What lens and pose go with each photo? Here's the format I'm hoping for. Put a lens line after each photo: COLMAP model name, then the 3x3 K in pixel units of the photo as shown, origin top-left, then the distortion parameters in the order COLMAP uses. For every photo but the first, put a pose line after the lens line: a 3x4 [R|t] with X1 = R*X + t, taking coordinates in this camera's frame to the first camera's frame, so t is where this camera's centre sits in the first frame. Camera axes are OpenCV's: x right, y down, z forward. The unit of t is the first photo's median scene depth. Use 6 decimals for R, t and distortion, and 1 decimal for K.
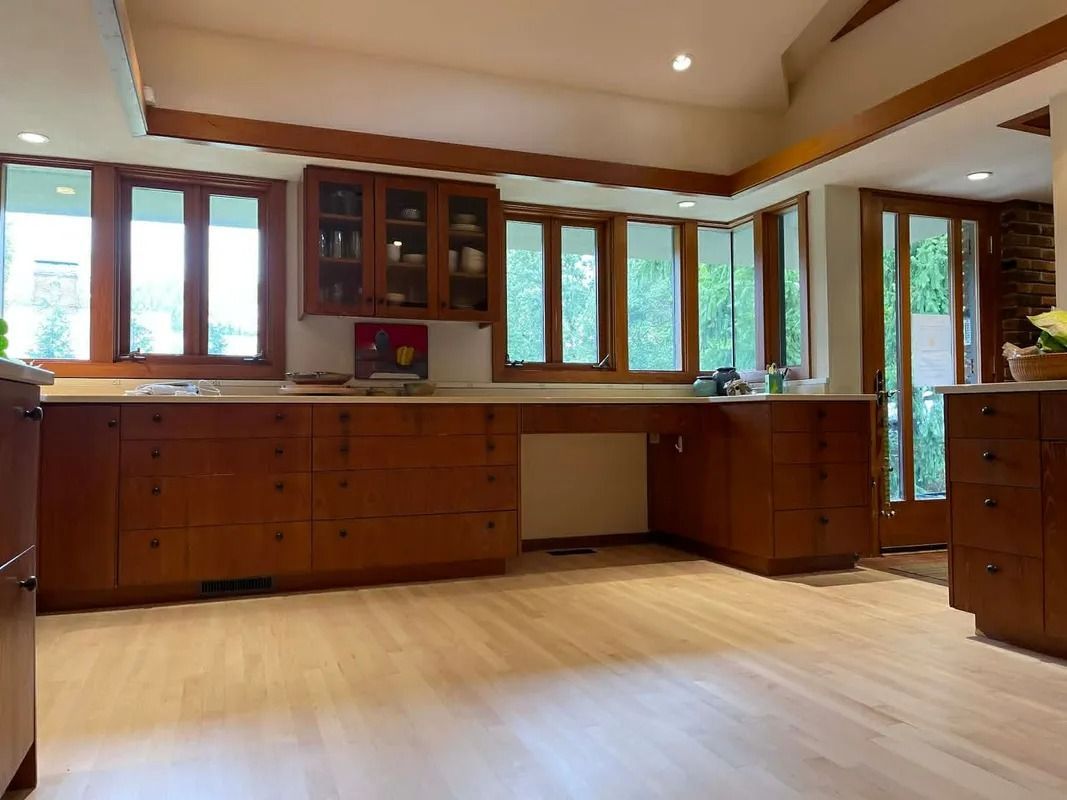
lens RADIAL K [[804.9, 0, 533.5], [0, 804.9, 400.0], [0, 0, 1]] dist [0.002896, 0.000760]
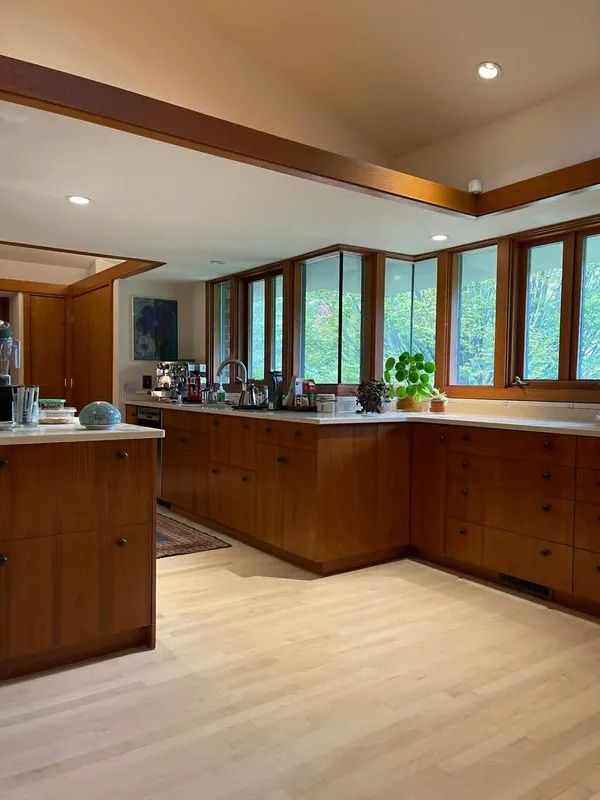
lens RADIAL K [[603.5, 0, 300.0], [0, 603.5, 400.0], [0, 0, 1]] dist [0.002896, 0.000760]
pose [[0.246383, 0.033717, -0.968586, 0.393538], [0.008258, 0.999285, 0.036887, -0.072869], [0.969137, -0.017087, 0.245928, 0.474405]]
